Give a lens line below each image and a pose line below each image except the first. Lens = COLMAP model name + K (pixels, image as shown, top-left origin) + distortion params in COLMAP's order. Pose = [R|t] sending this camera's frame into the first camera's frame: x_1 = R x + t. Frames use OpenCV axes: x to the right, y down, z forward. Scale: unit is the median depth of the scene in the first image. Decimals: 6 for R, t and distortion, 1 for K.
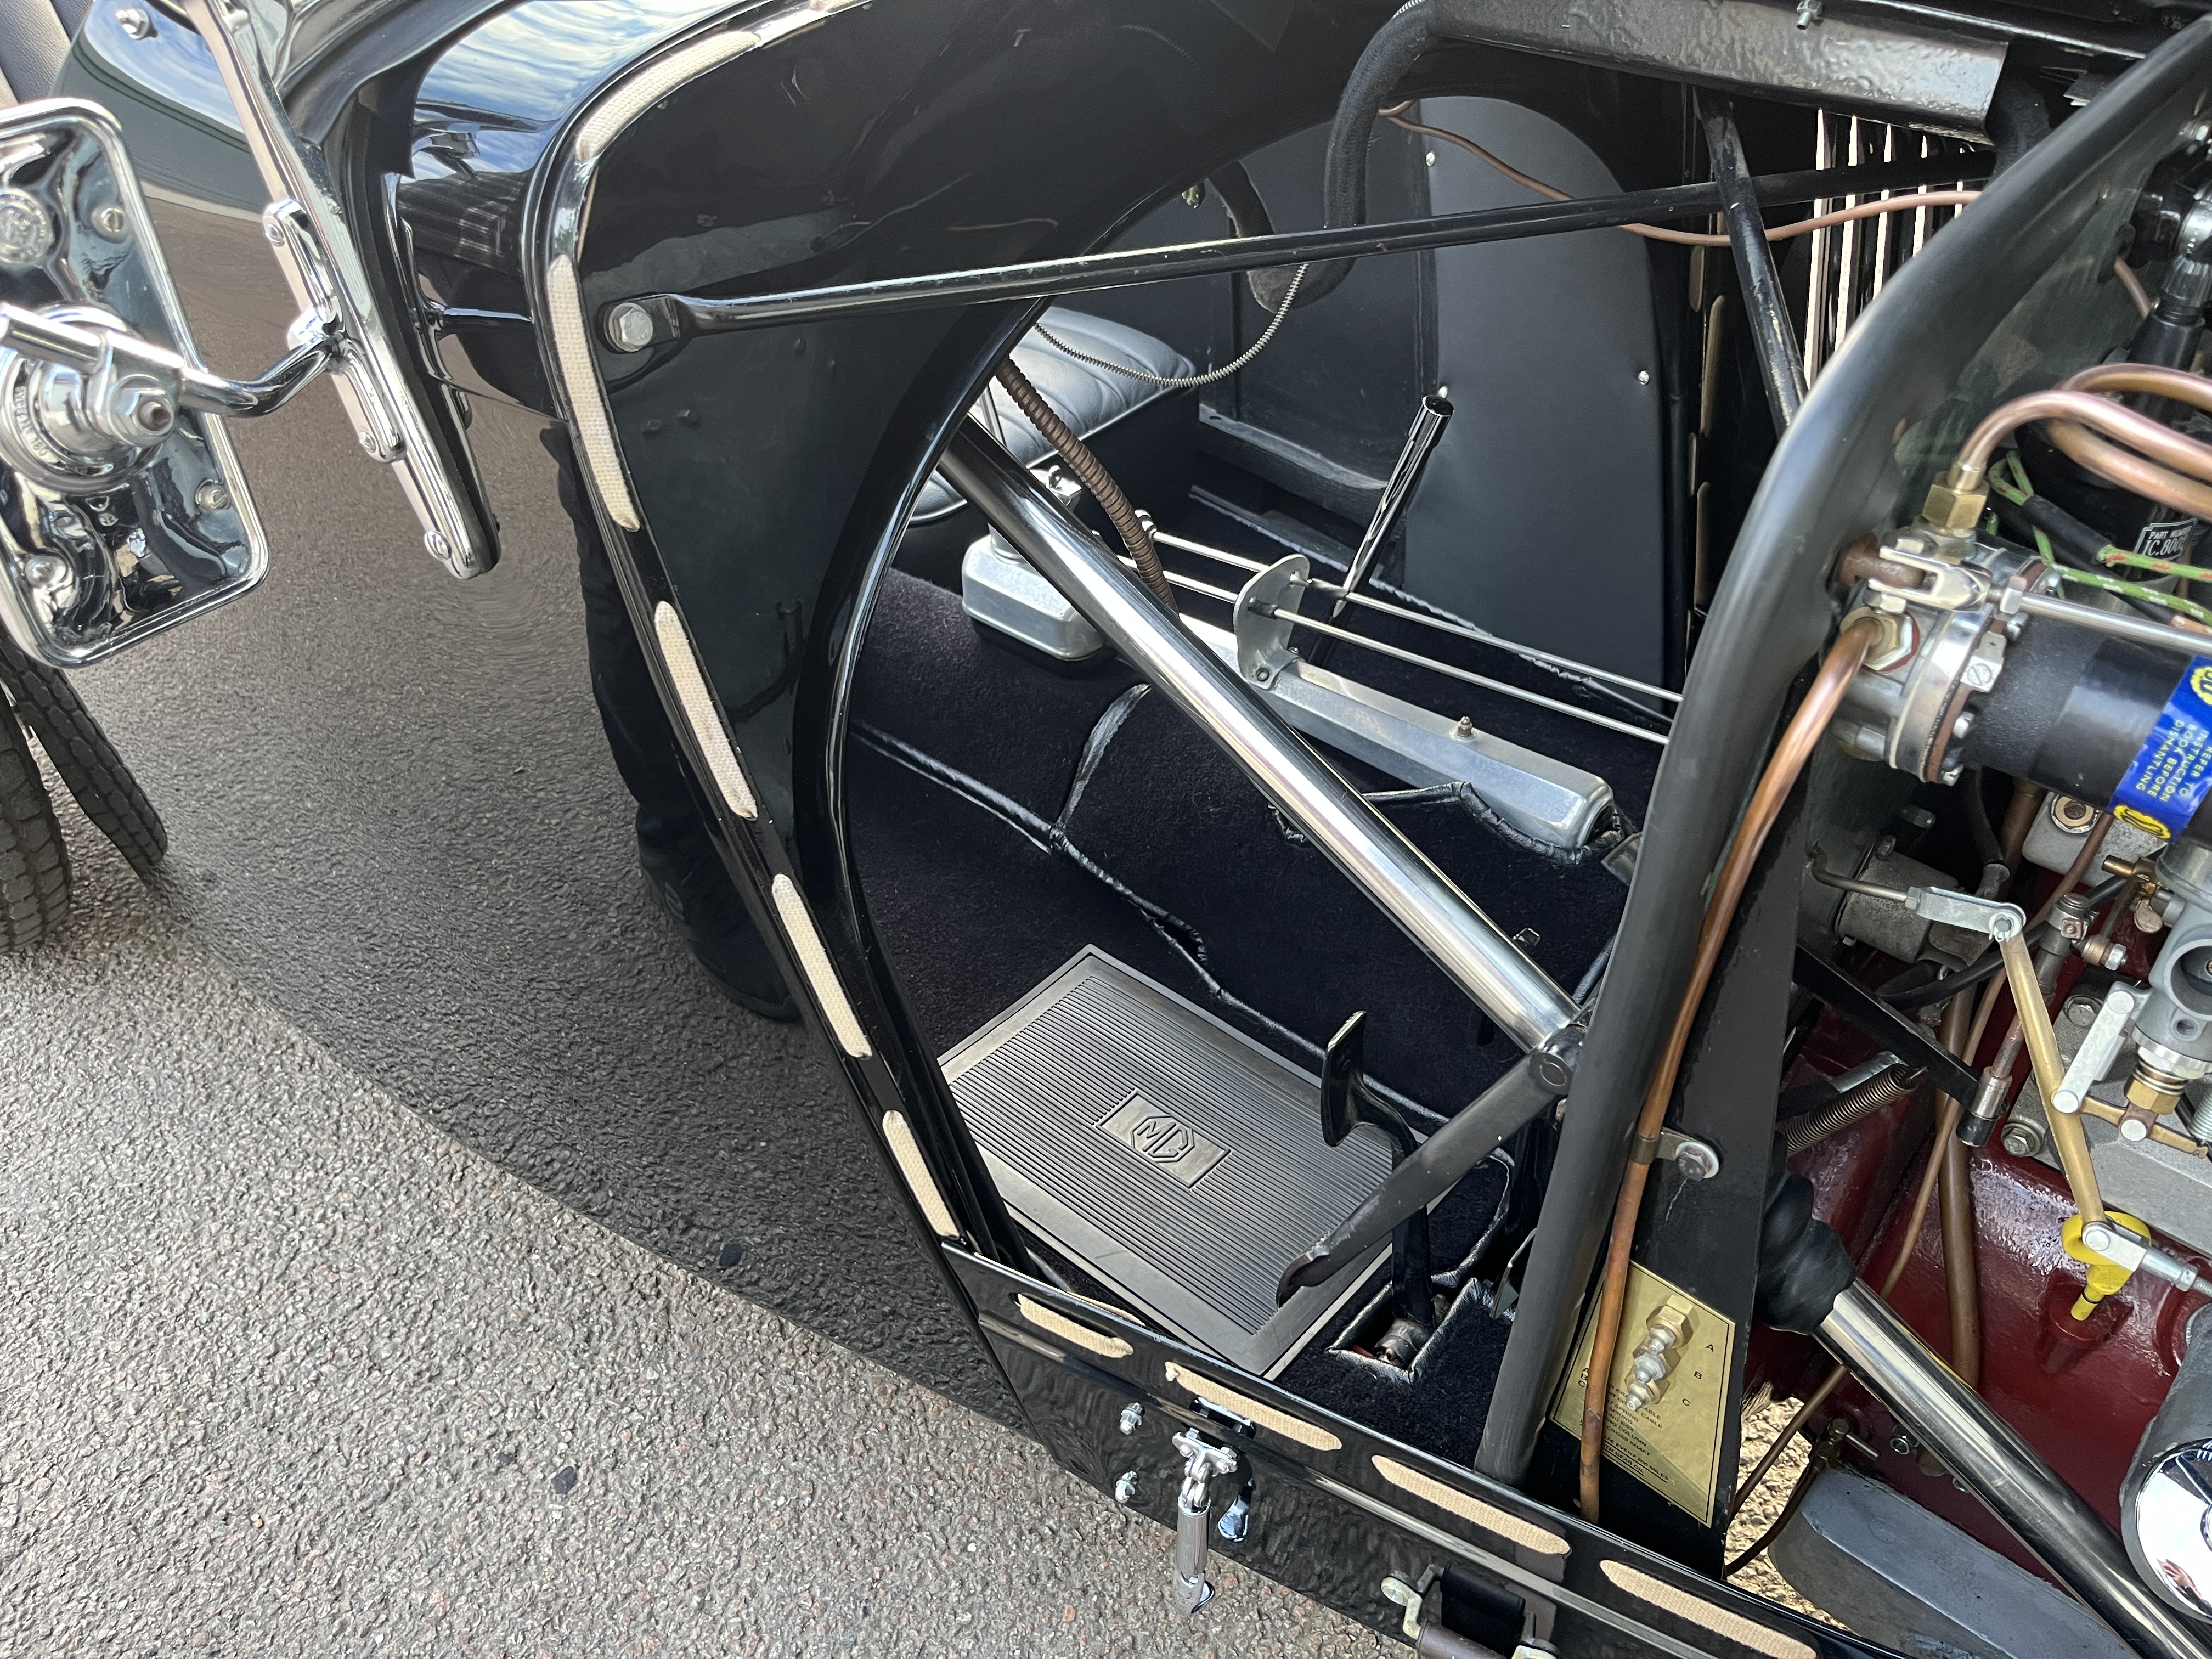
lens RADIAL K [[1671.9, 0, 1150.1], [0, 1671.9, 846.2], [0, 0, 1]] dist [0.066456, -0.097398]
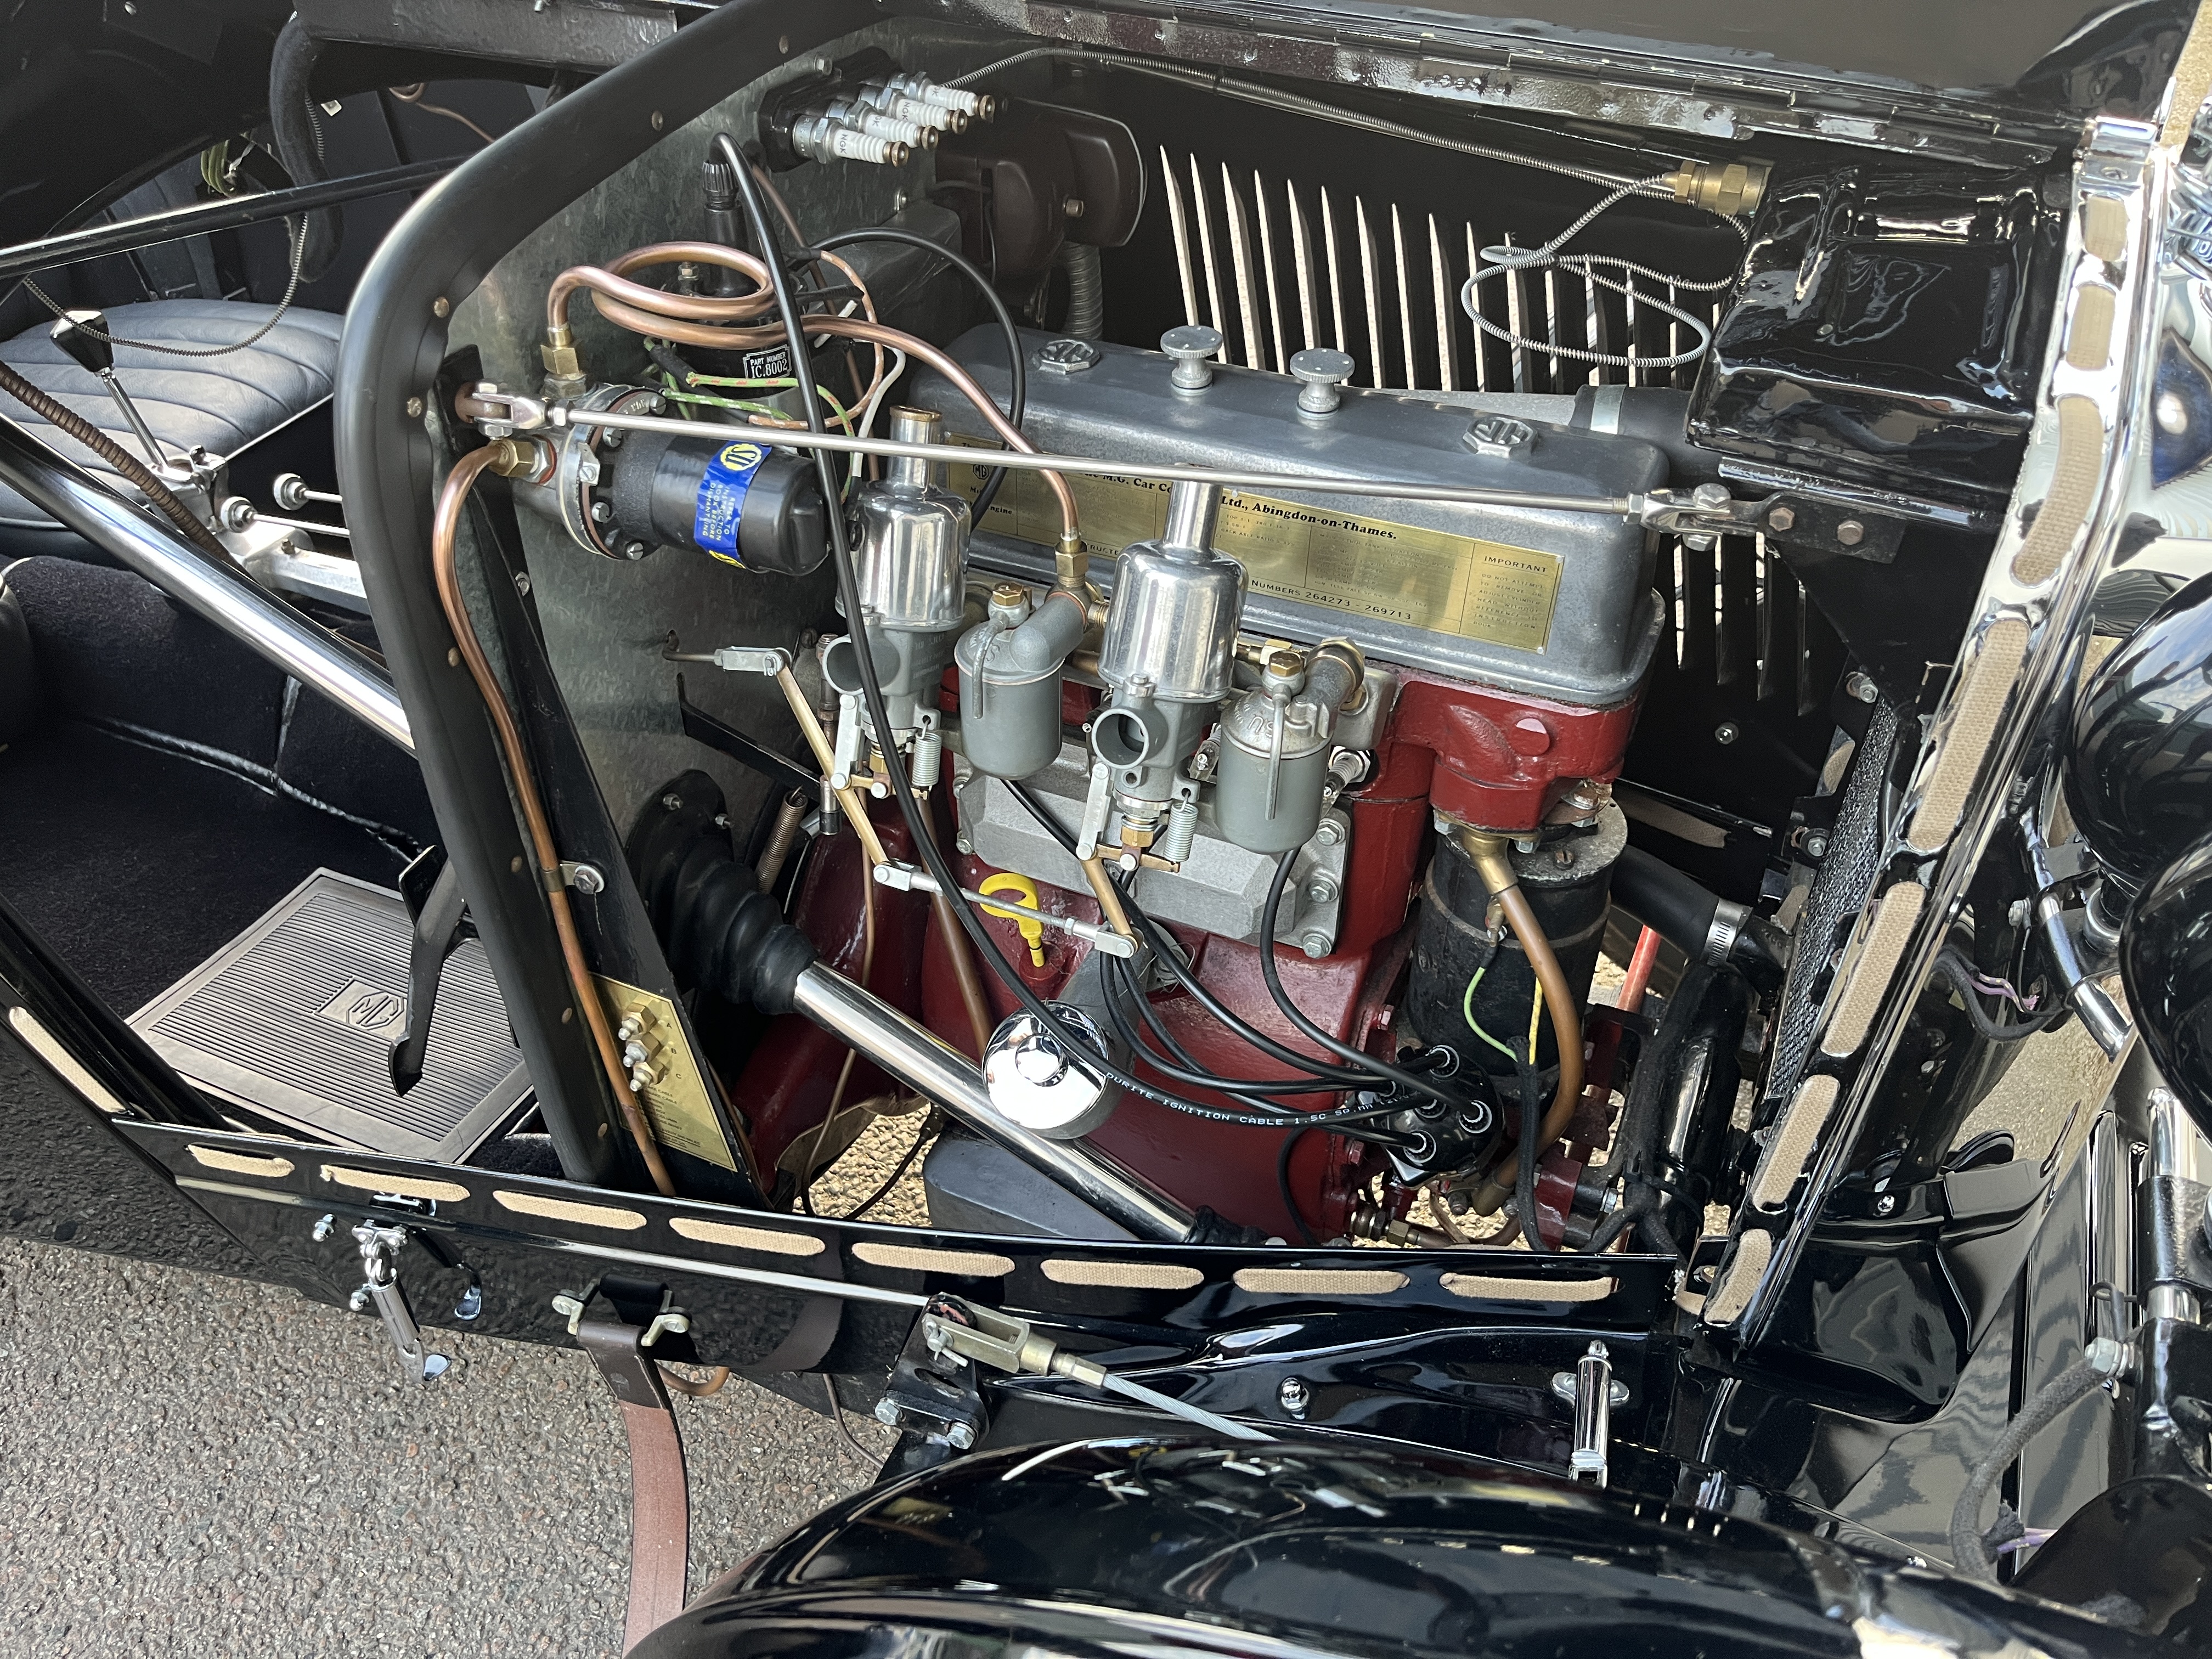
lens RADIAL K [[1671.9, 0, 1125.9], [0, 1671.9, 826.1], [0, 0, 1]] dist [0.066456, -0.097398]
pose [[0.959486, -0.190562, 0.207538, 0.250088], [0.188955, 0.981594, 0.027725, 0.102325], [-0.209001, 0.012614, 0.977834, -0.205537]]
